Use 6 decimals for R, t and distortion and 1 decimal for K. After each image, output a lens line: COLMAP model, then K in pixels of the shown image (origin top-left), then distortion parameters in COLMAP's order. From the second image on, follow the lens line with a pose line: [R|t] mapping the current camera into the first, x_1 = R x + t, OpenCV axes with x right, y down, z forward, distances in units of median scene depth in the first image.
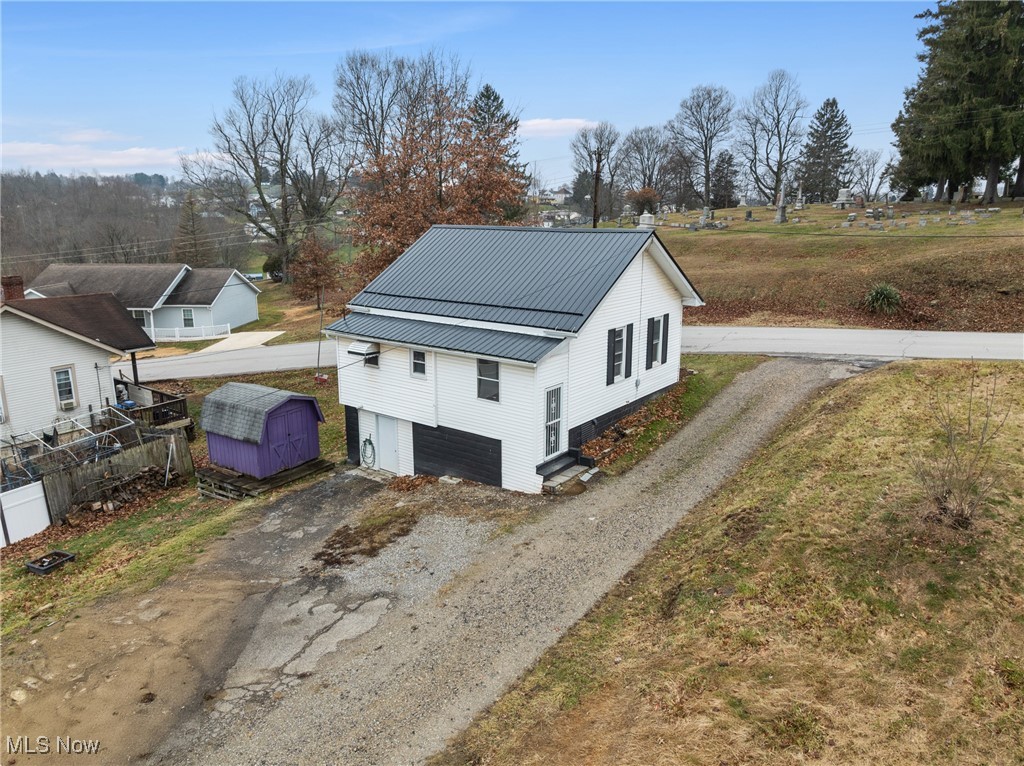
lens RADIAL K [[723.2, 0, 512.0], [0, 723.2, 383.0], [0, 0, 1]] dist [-0.041939, 0.002603]
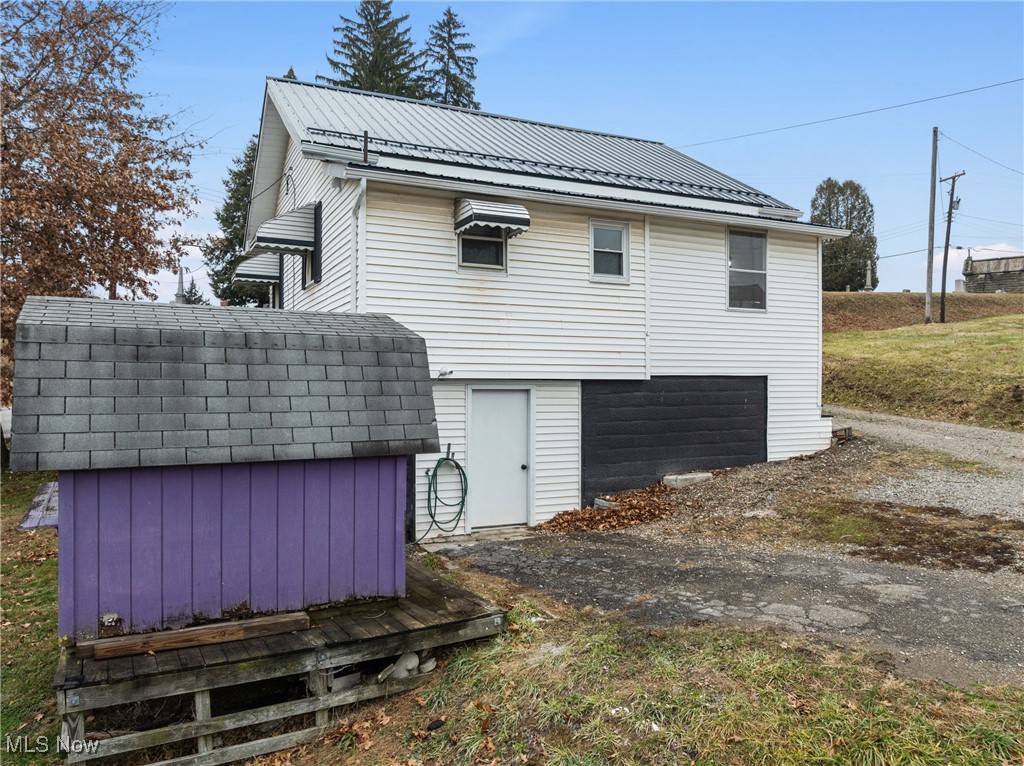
lens RADIAL K [[729.8, 0, 512.0], [0, 729.8, 383.0], [0, 0, 1]] dist [-0.038462, -0.001024]
pose [[0.458281, -0.000041, 0.888807, -0.605588], [0.213908, 0.970613, -0.110249, 0.099939], [-0.862683, 0.240648, 0.444822, 0.867287]]
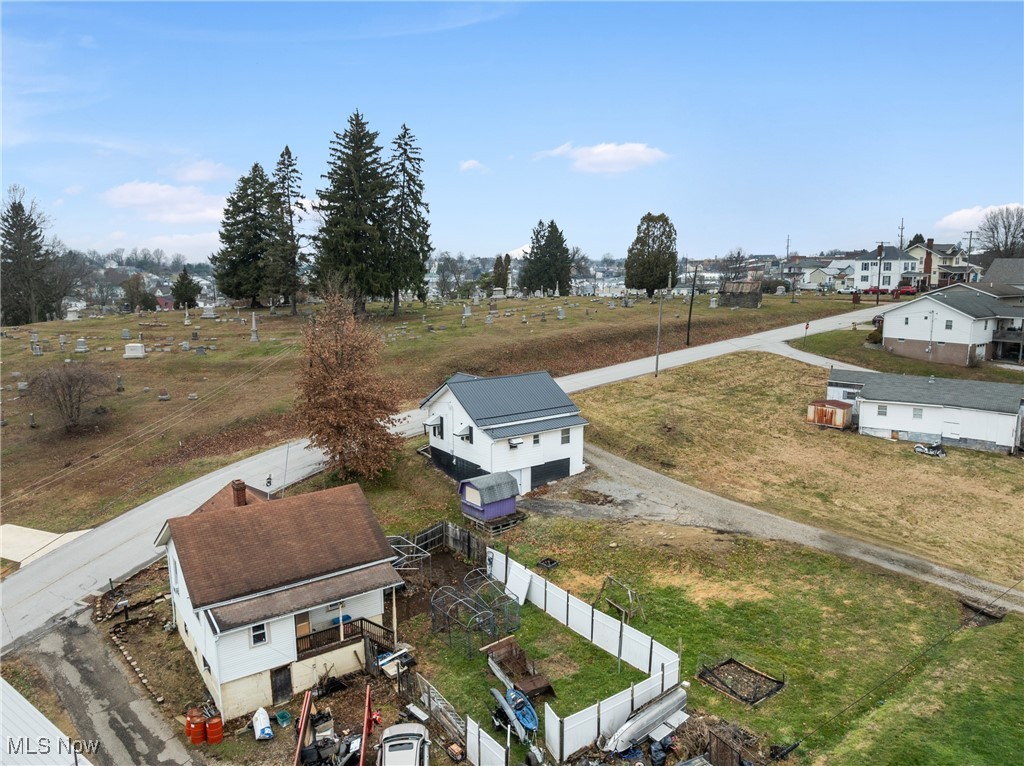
lens RADIAL K [[723.2, 0, 512.0], [0, 723.2, 383.0], [0, 0, 1]] dist [-0.041939, 0.002603]
pose [[0.298450, -0.153732, 0.941963, -2.382984], [0.234806, 0.968436, 0.083656, -0.429016], [-0.925091, 0.196212, 0.325127, 0.269222]]
